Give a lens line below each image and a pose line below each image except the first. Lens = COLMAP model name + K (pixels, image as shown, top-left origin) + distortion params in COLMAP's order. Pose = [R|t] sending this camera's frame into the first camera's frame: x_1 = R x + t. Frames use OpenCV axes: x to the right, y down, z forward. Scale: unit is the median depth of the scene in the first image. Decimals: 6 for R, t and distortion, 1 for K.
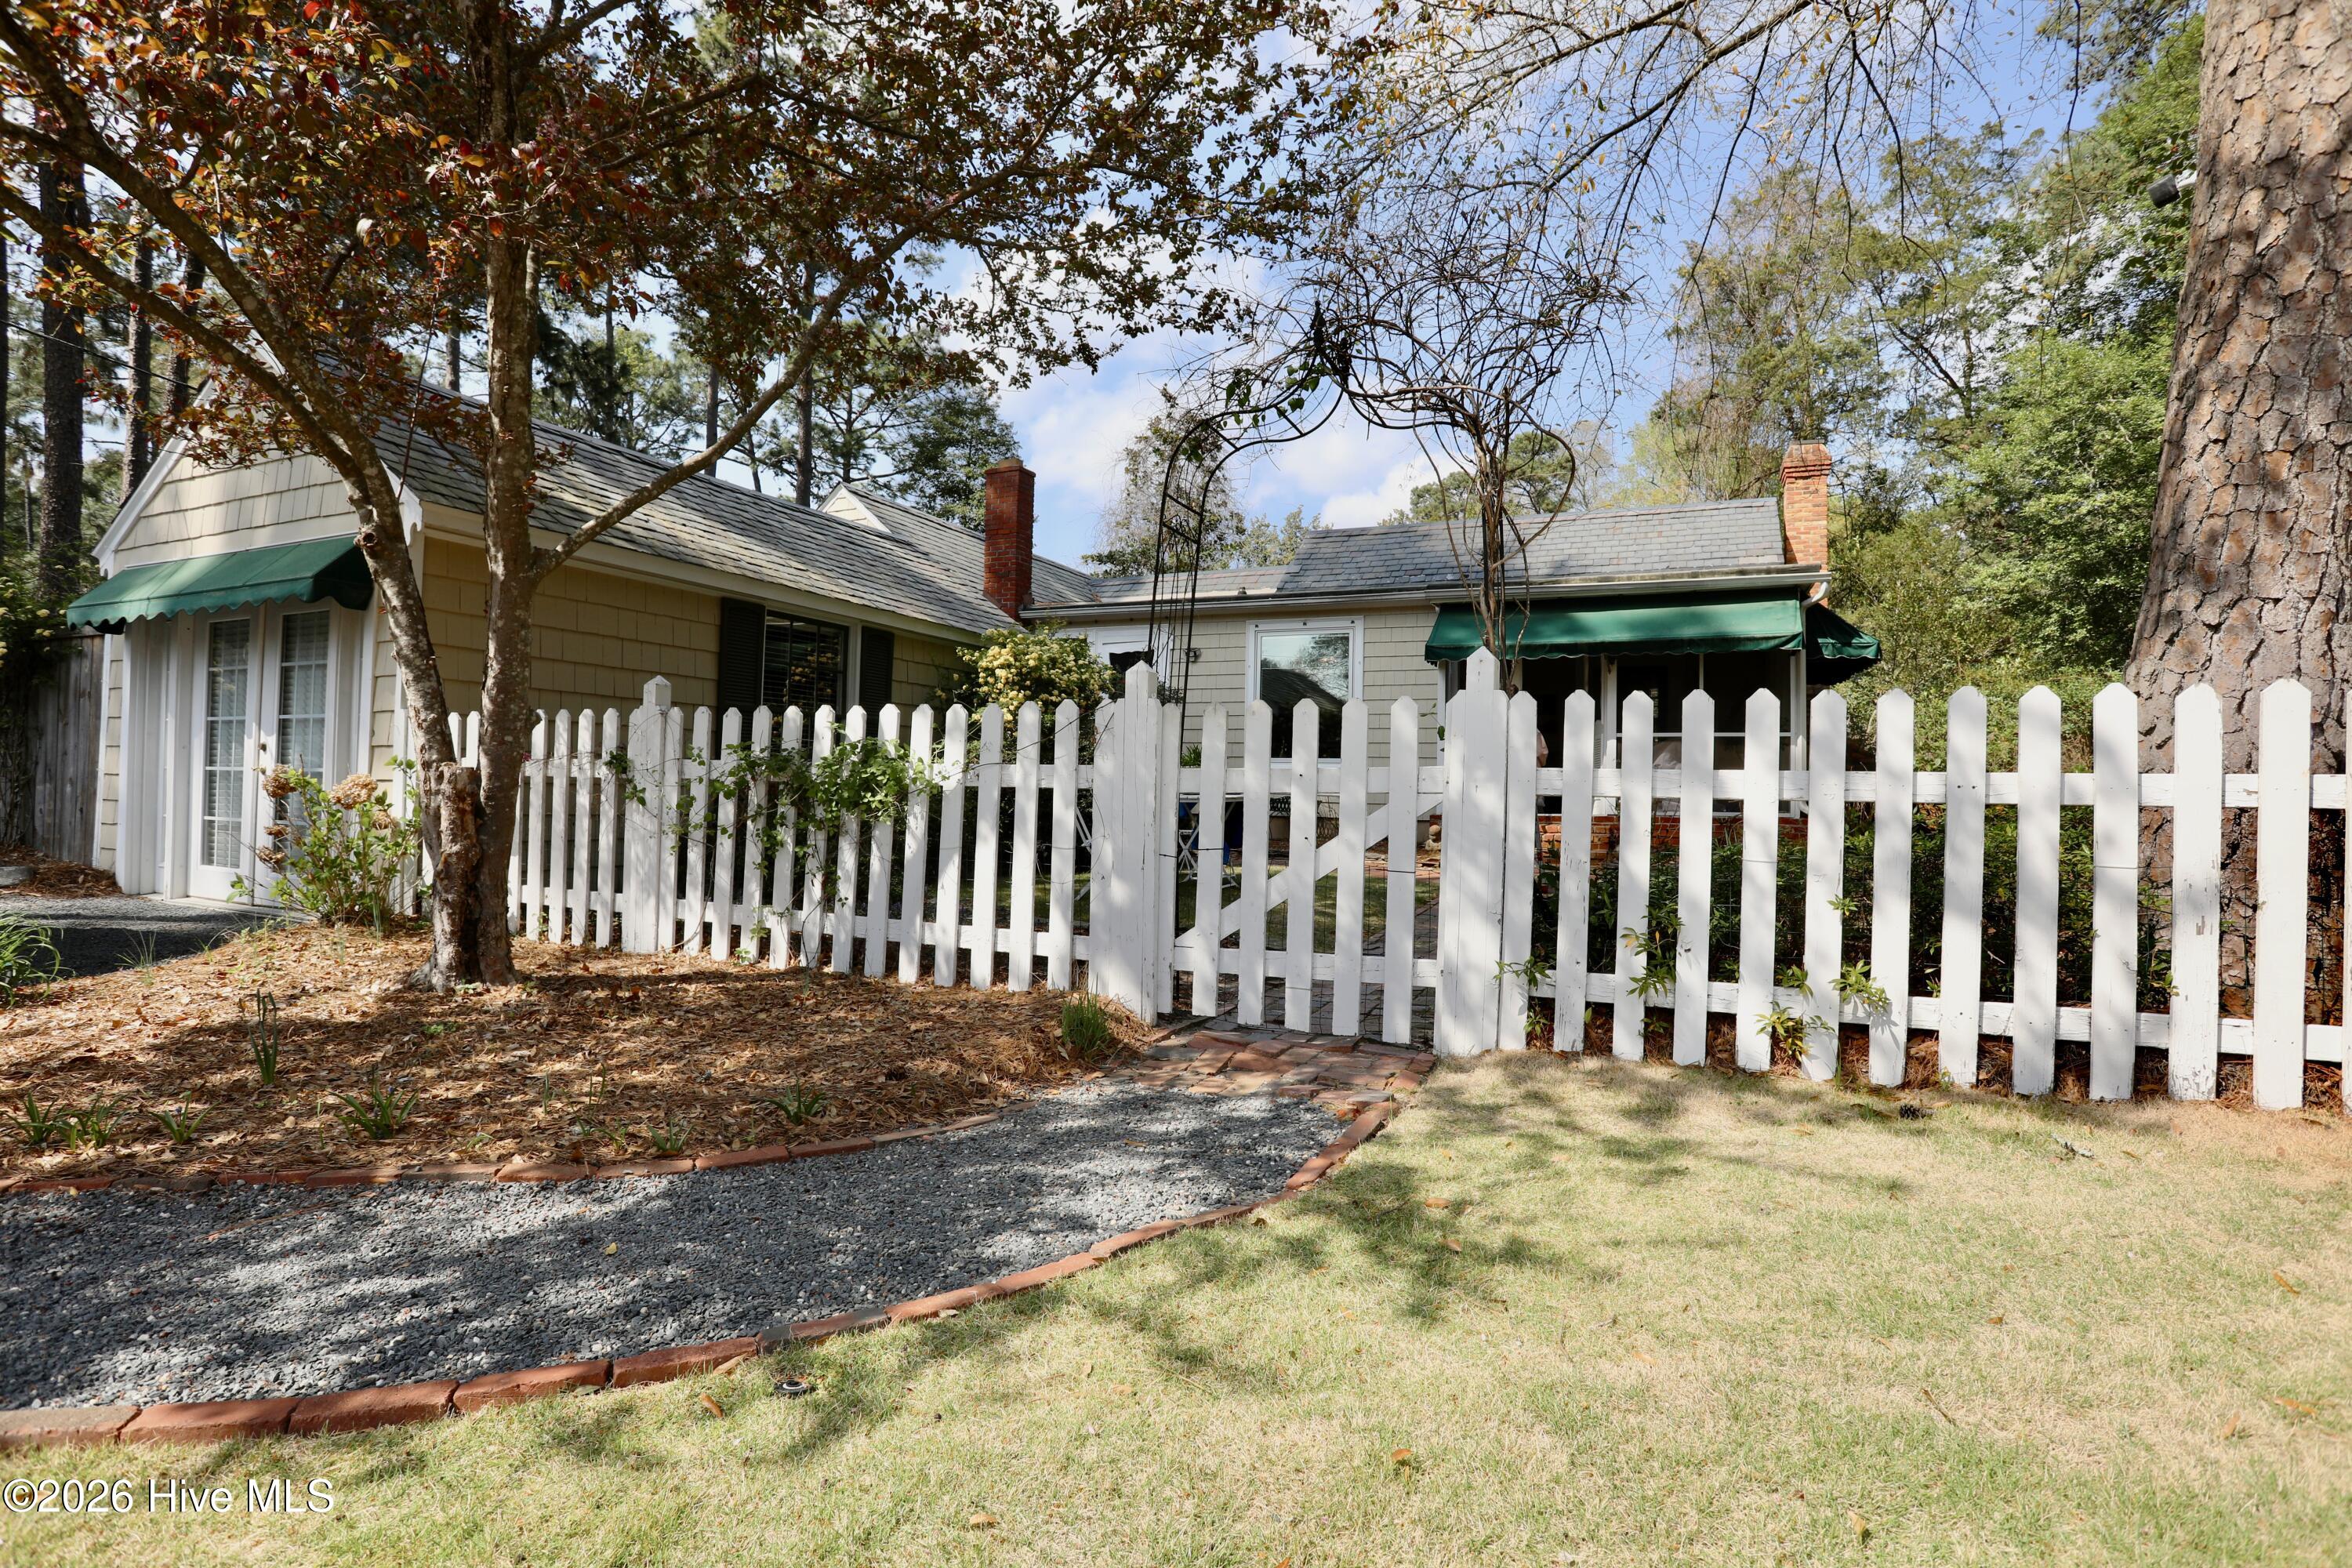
lens RADIAL K [[1143.4, 0, 1168.3], [0, 1143.4, 766.8], [0, 0, 1]] dist [-0.070866, 0.028718]
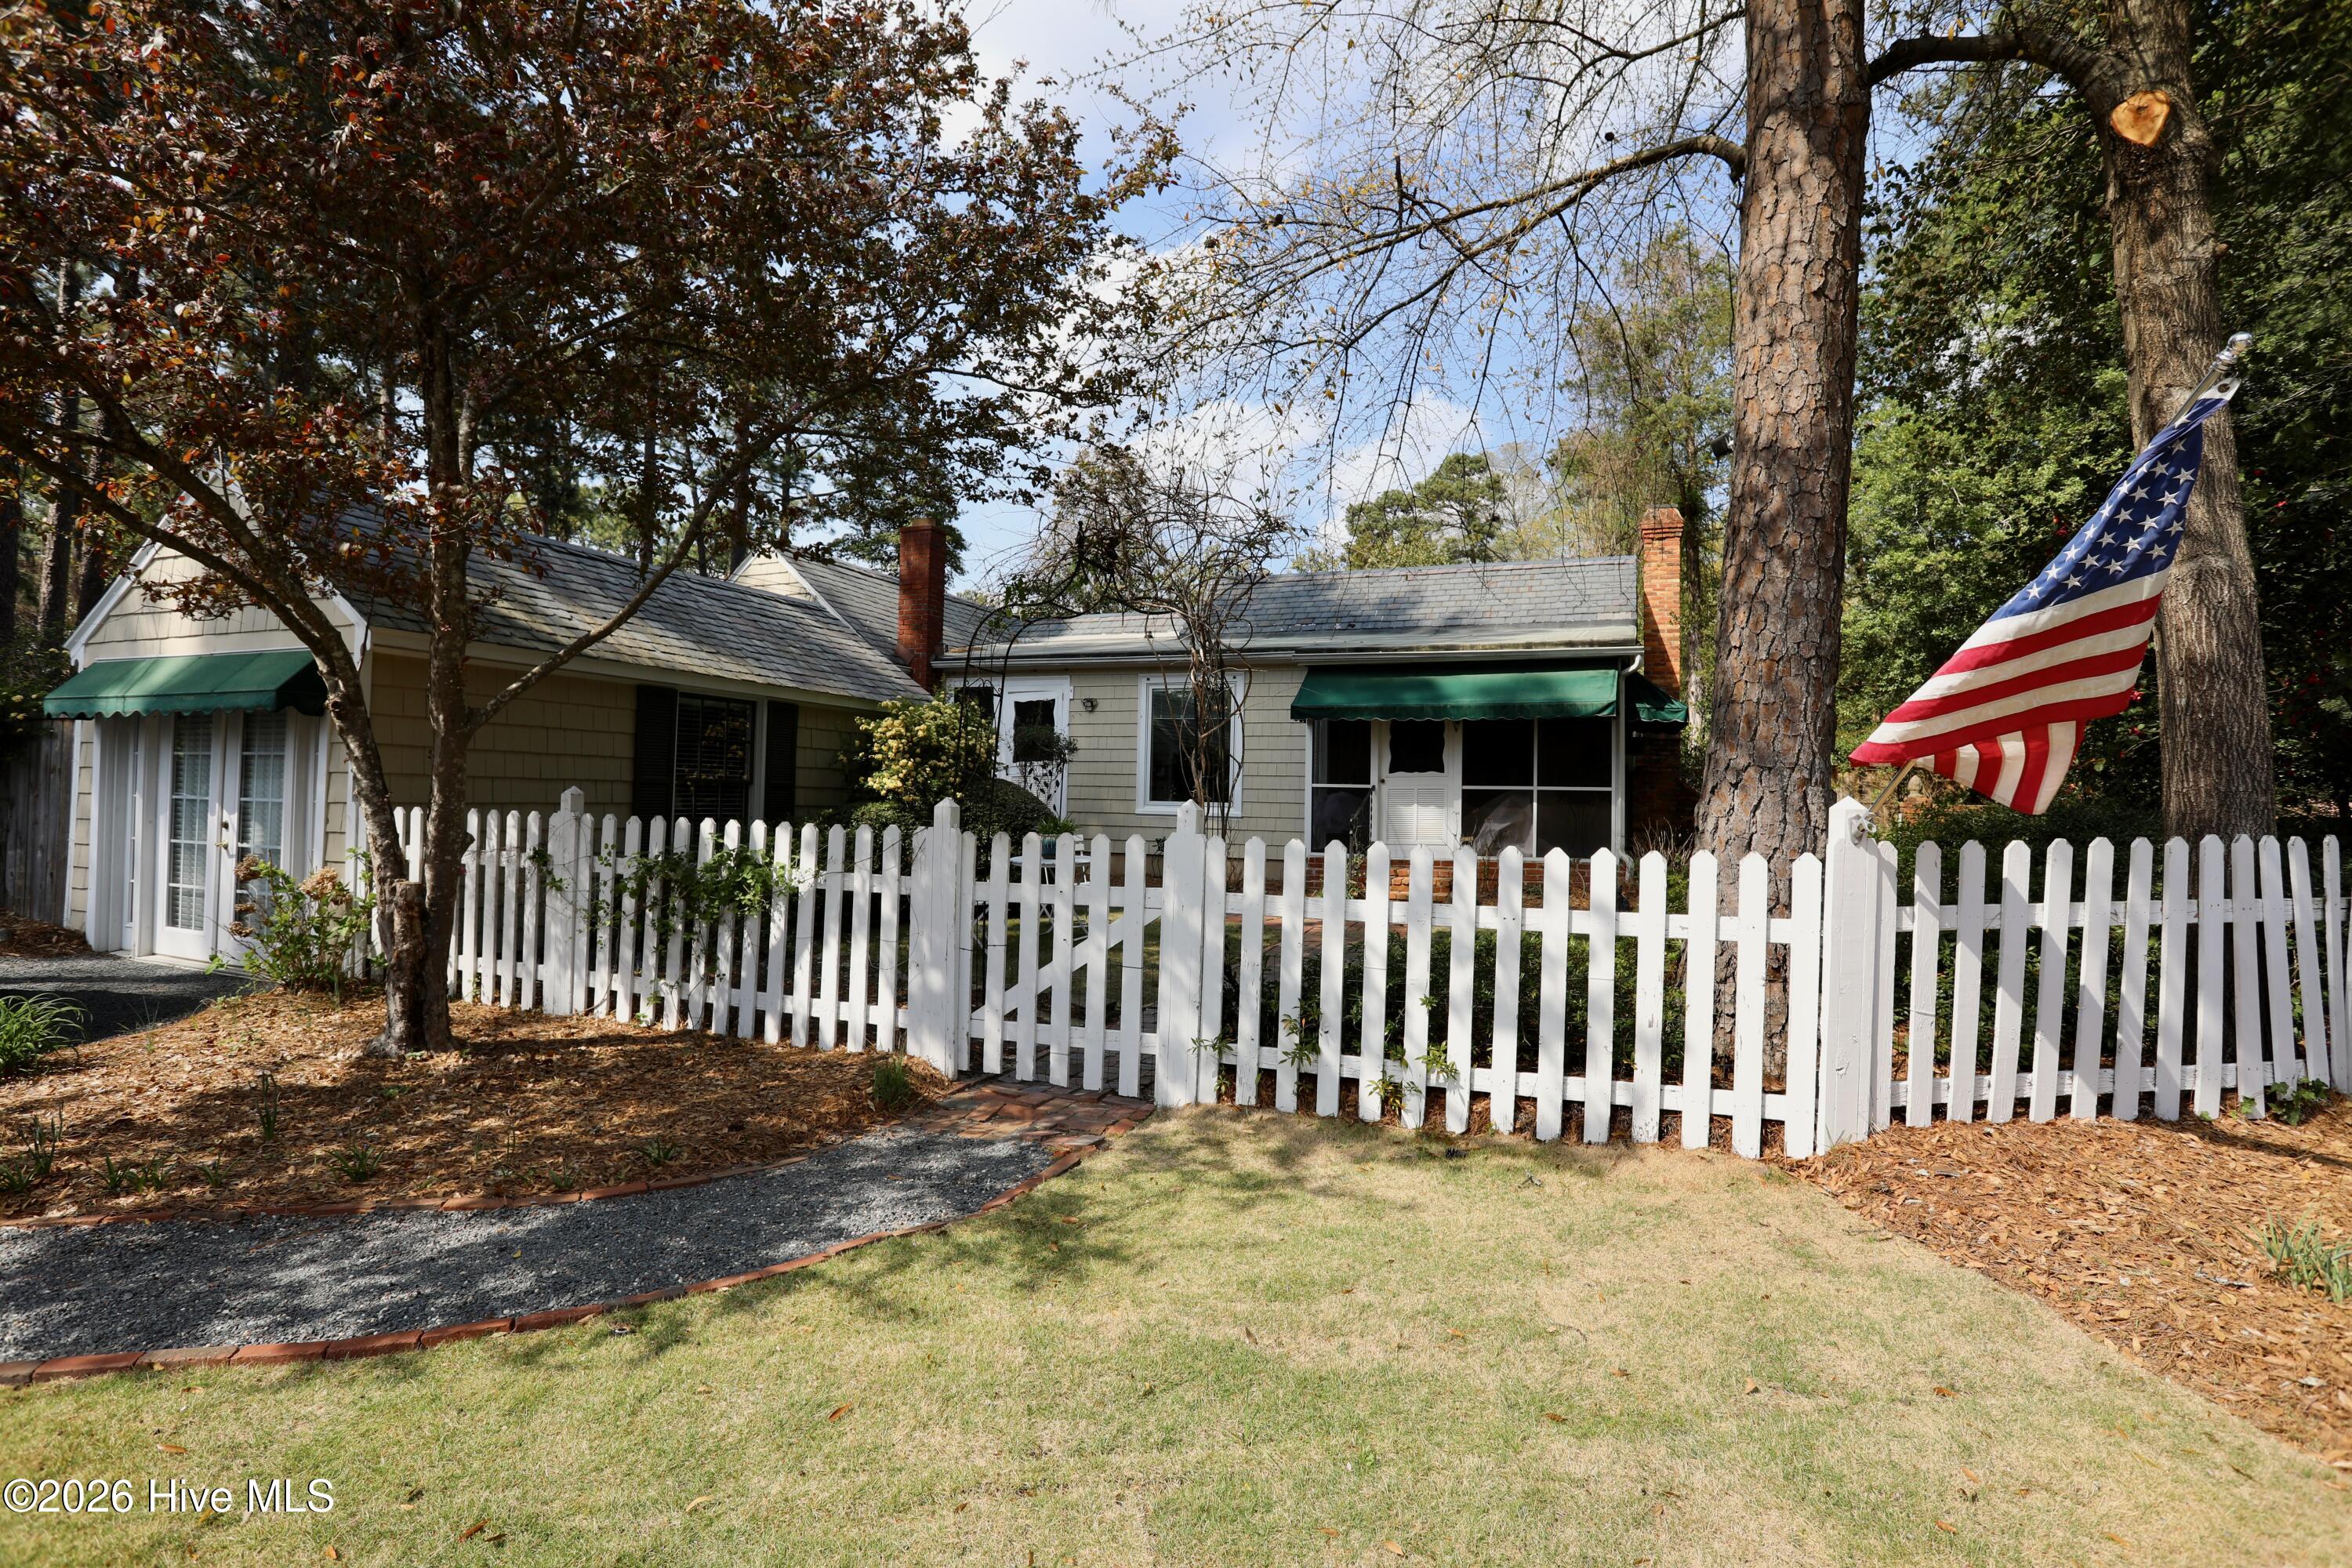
lens RADIAL K [[1143.4, 0, 1168.3], [0, 1143.4, 766.8], [0, 0, 1]] dist [-0.070866, 0.028718]
pose [[0.999009, 0.001328, 0.044483, 0.158729], [-0.001116, 0.999988, -0.004792, -0.114444], [-0.044488, 0.004738, 0.998999, -0.279983]]
